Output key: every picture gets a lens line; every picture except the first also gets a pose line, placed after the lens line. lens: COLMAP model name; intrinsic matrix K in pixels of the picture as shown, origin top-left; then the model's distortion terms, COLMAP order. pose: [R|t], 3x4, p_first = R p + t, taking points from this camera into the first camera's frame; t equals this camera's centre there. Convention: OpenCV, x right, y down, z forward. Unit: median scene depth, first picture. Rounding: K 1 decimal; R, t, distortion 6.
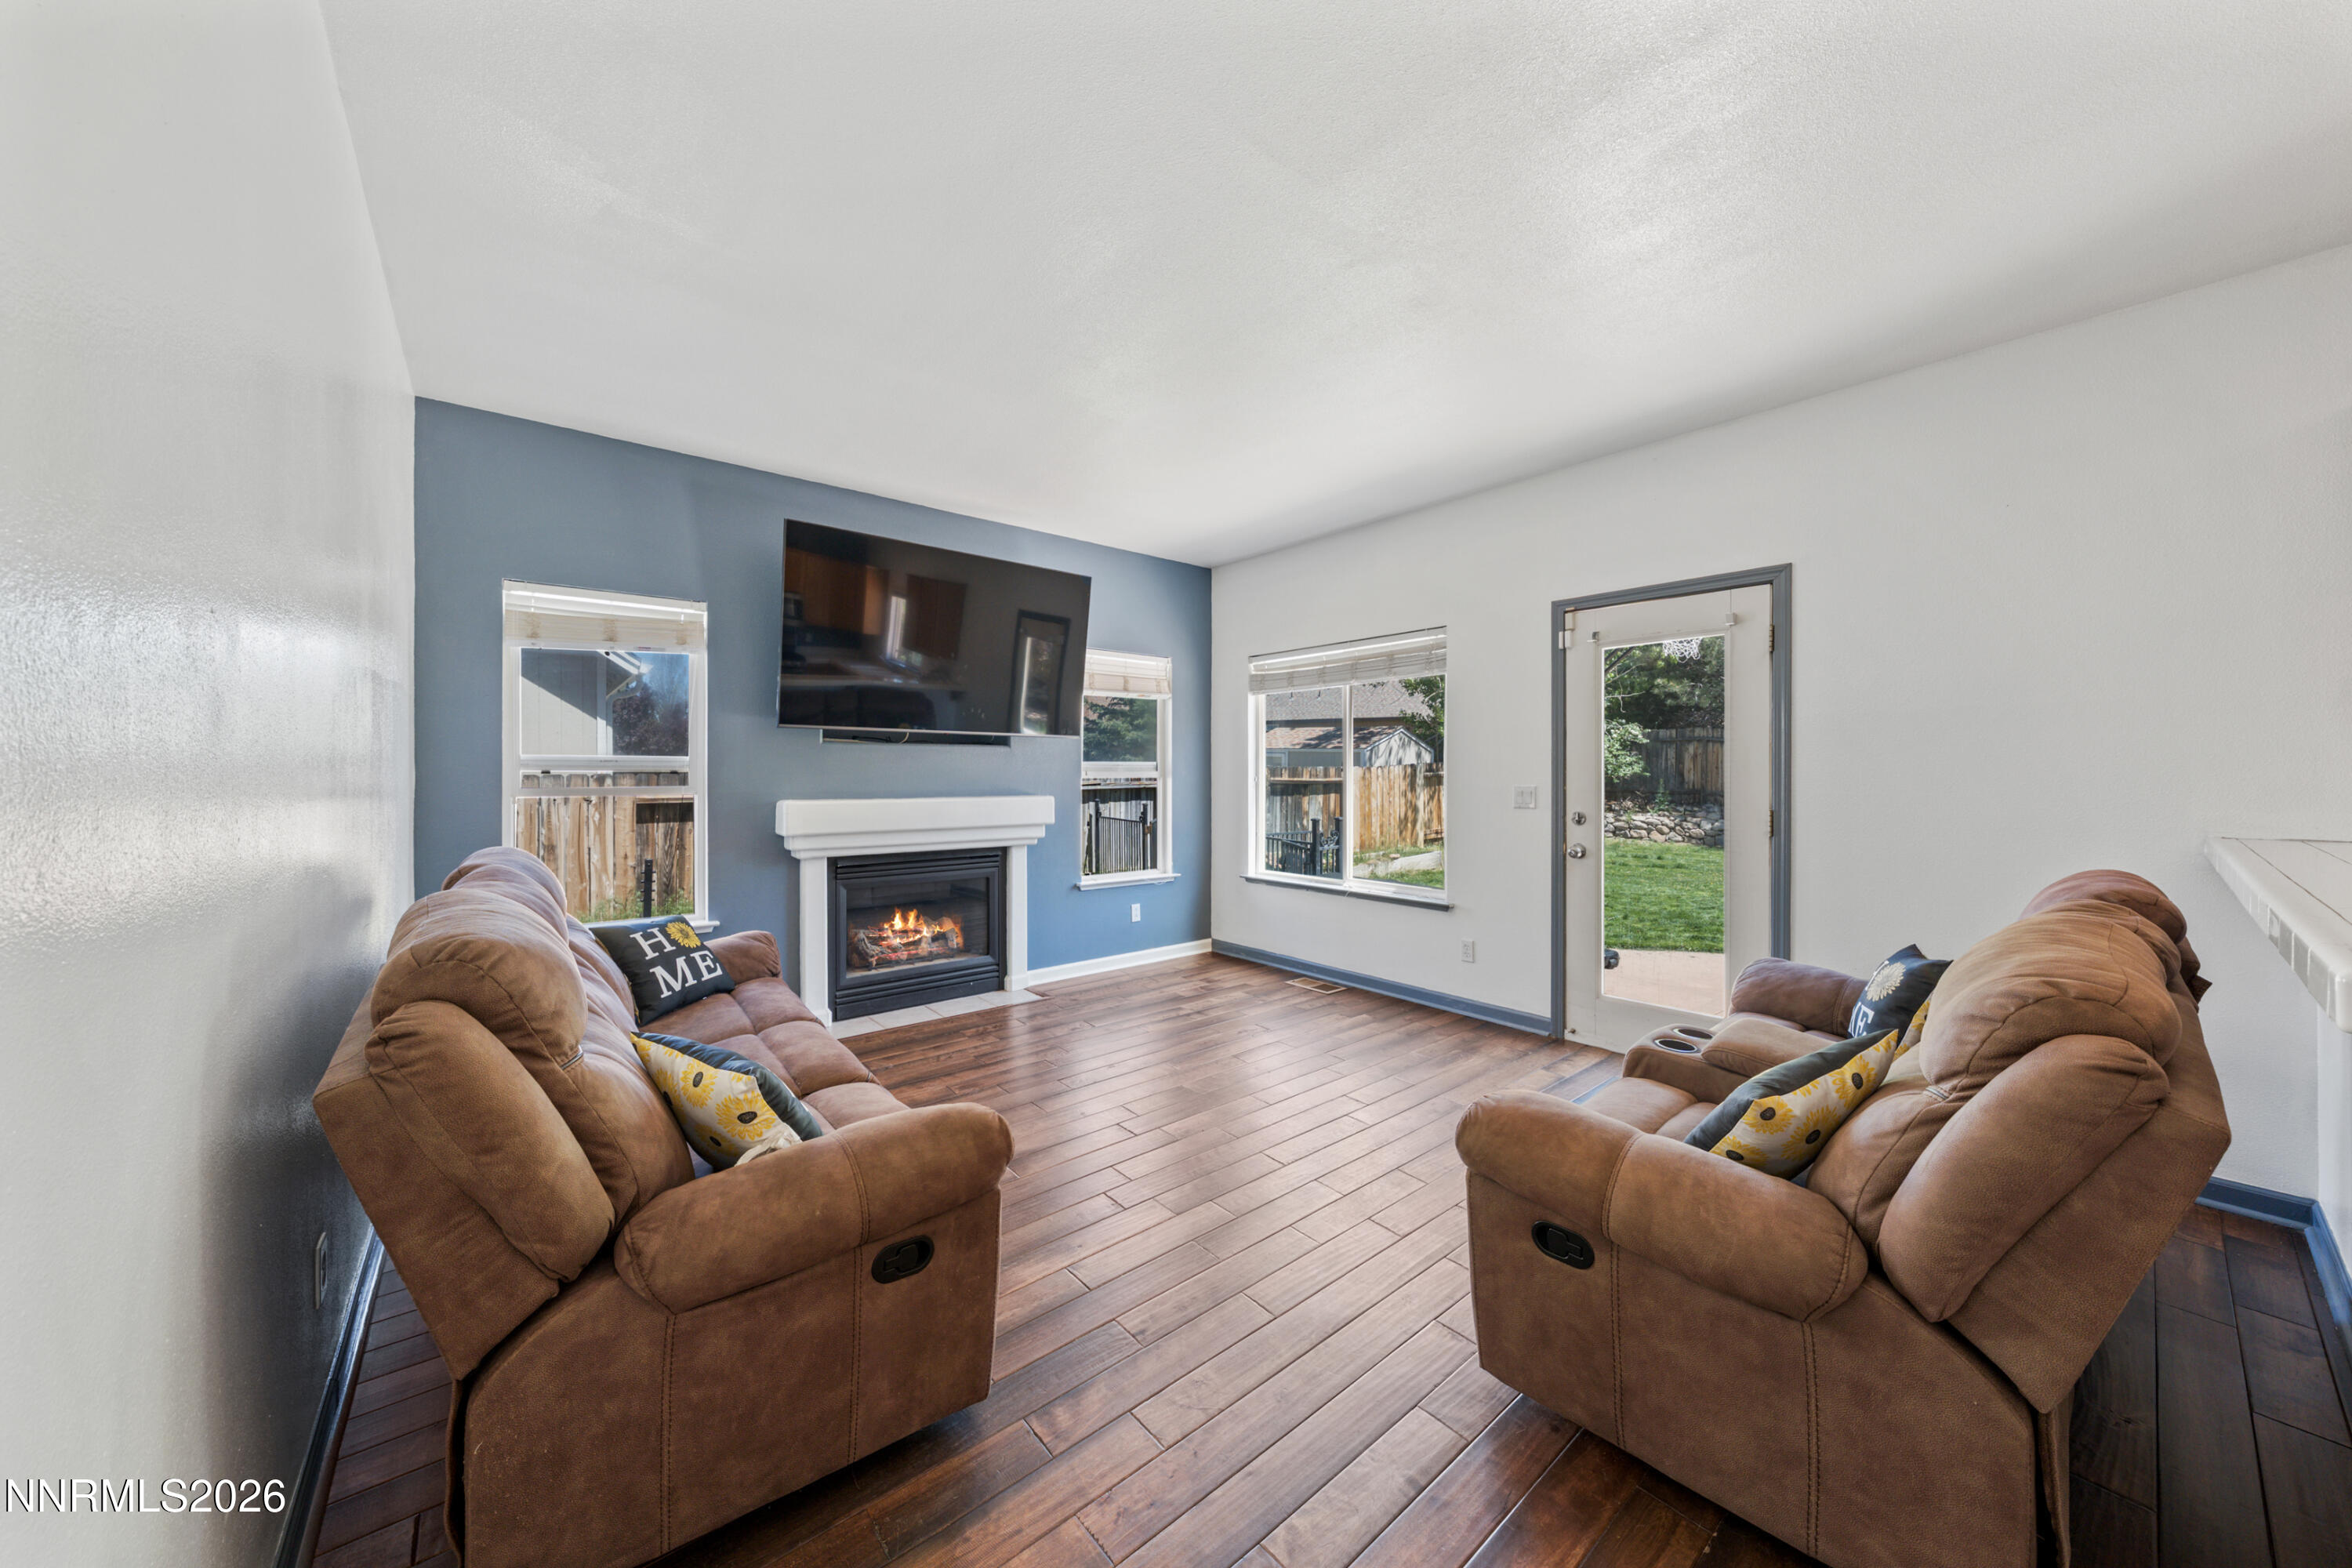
lens RADIAL K [[795.0, 0, 1175.2], [0, 795.0, 781.4], [0, 0, 1]] dist [-0.000243, -0.000561]
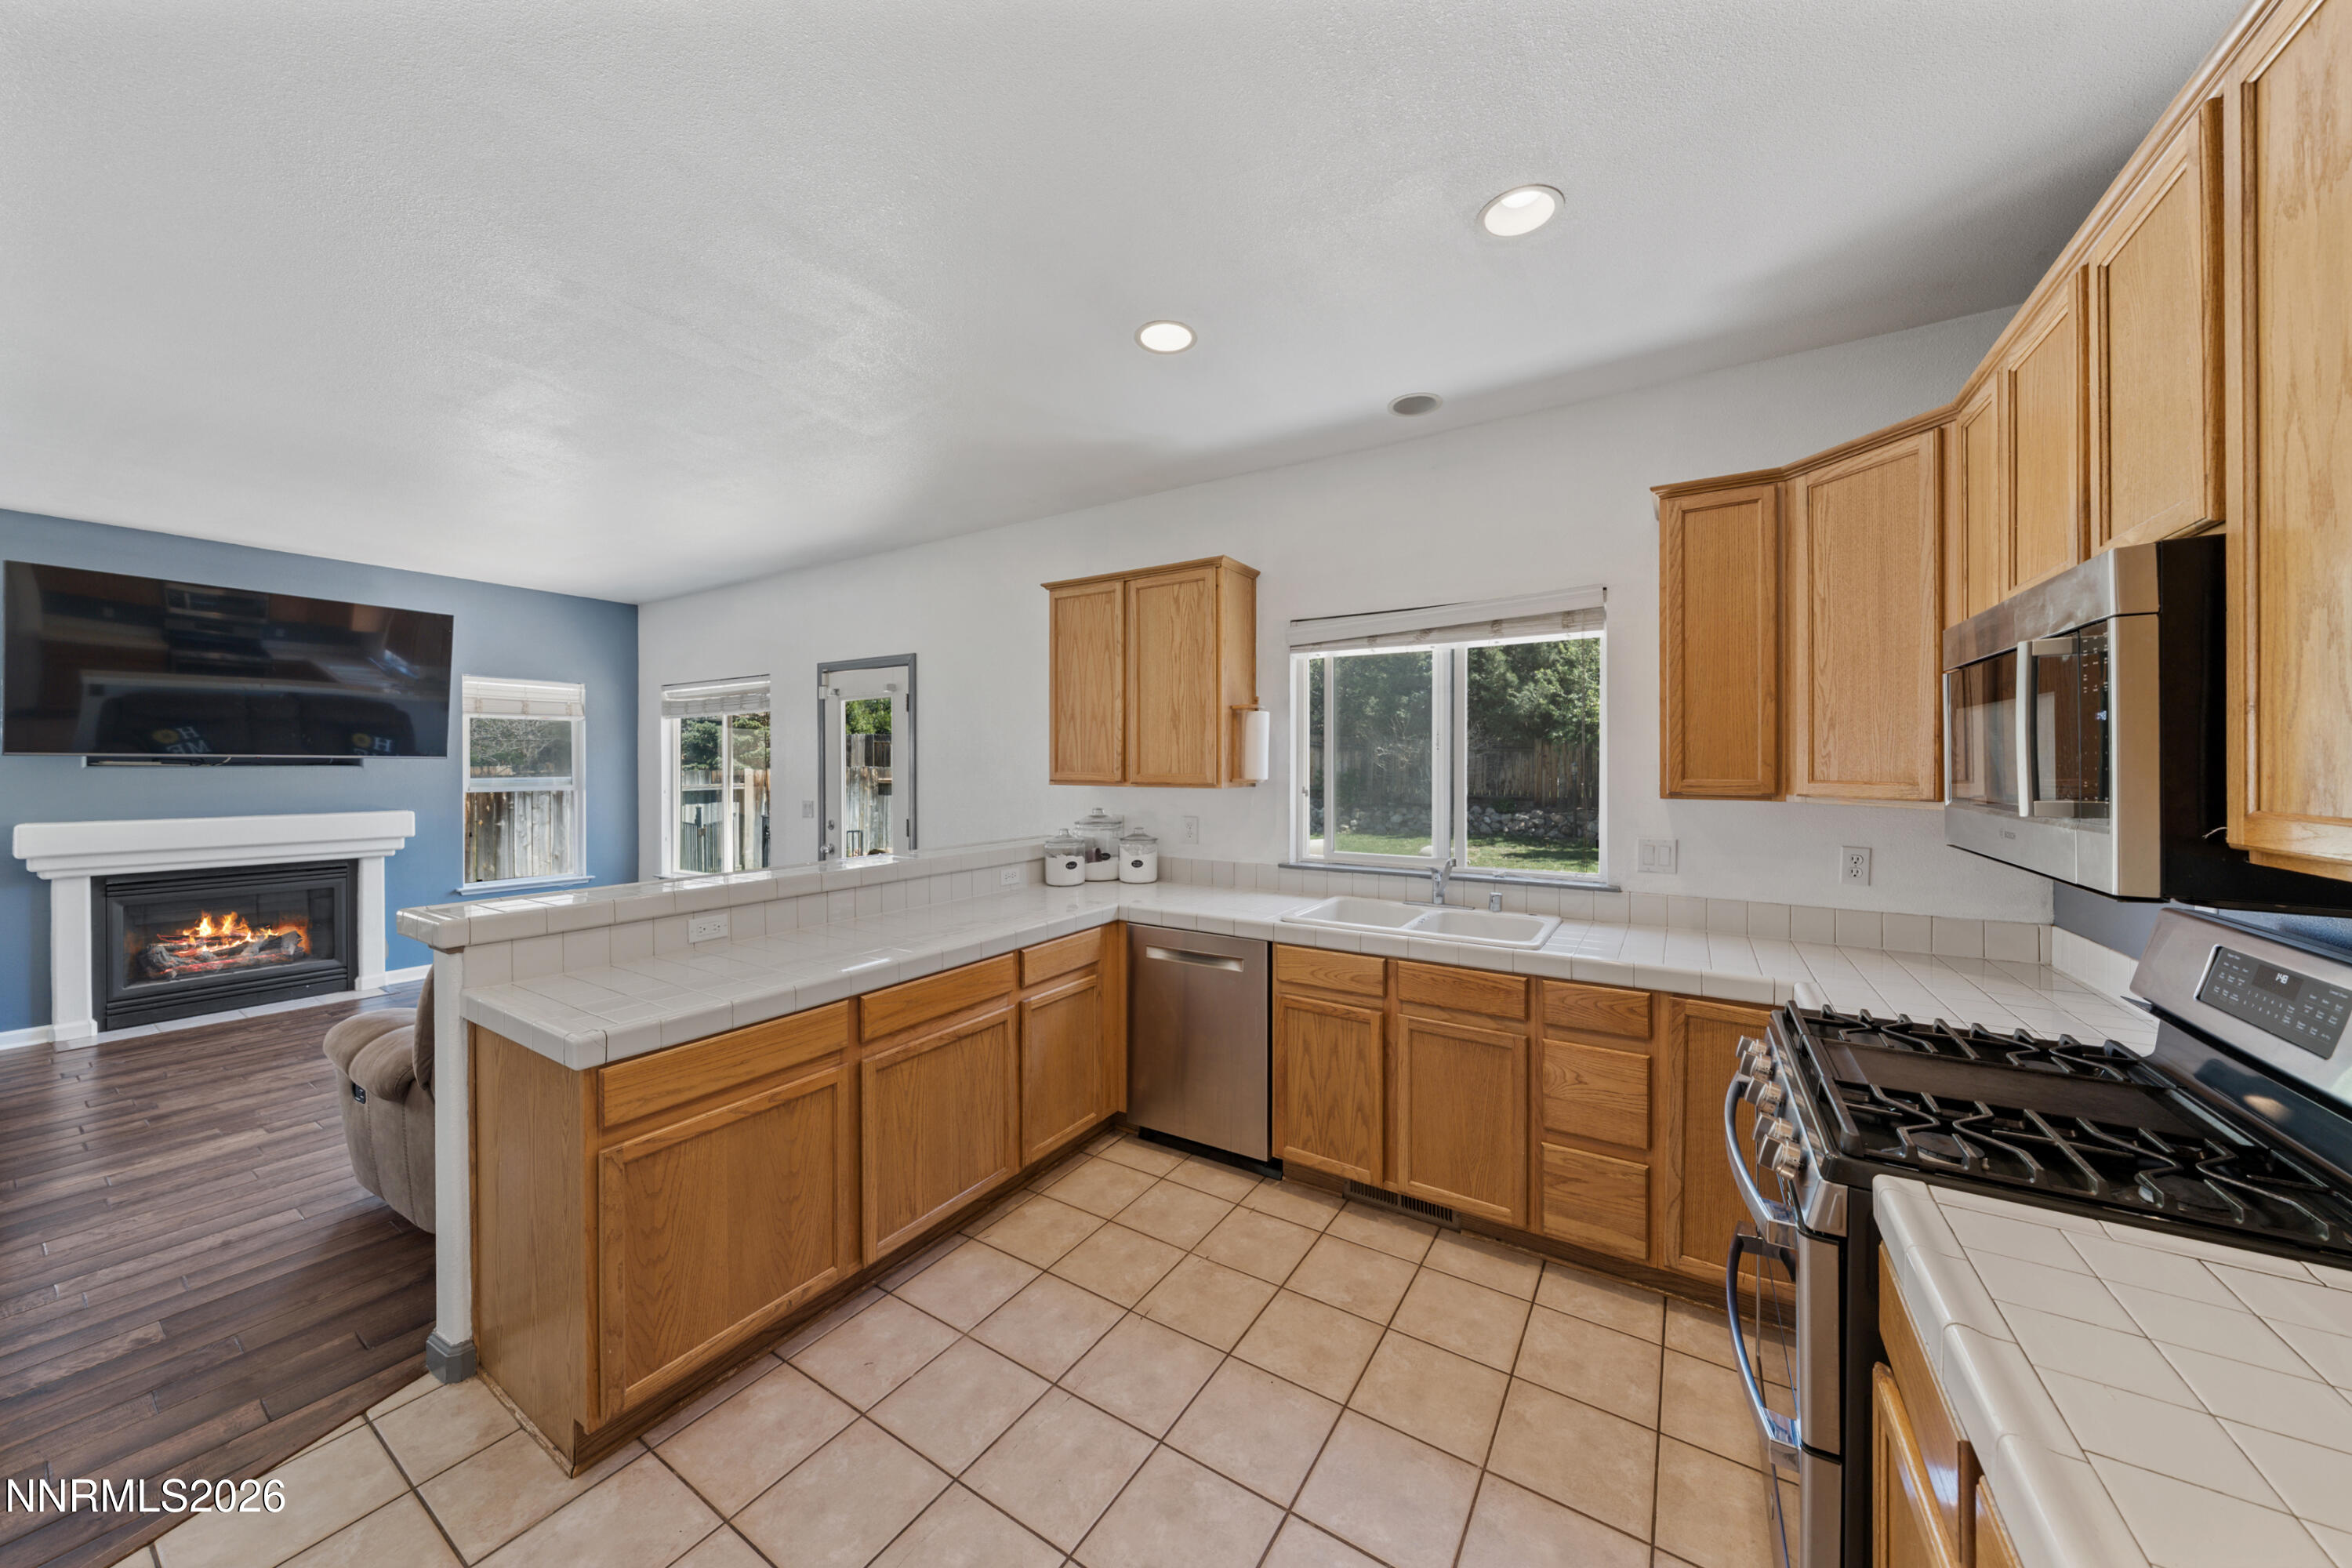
lens RADIAL K [[795.0, 0, 1186.9], [0, 795.0, 767.5], [0, 0, 1]] dist [-0.000243, -0.000561]
pose [[0.954487, -0.002600, 0.298241, 0.601690], [0.003803, 0.999987, -0.003455, -0.038714], [-0.298228, 0.004432, 0.954484, -0.419366]]
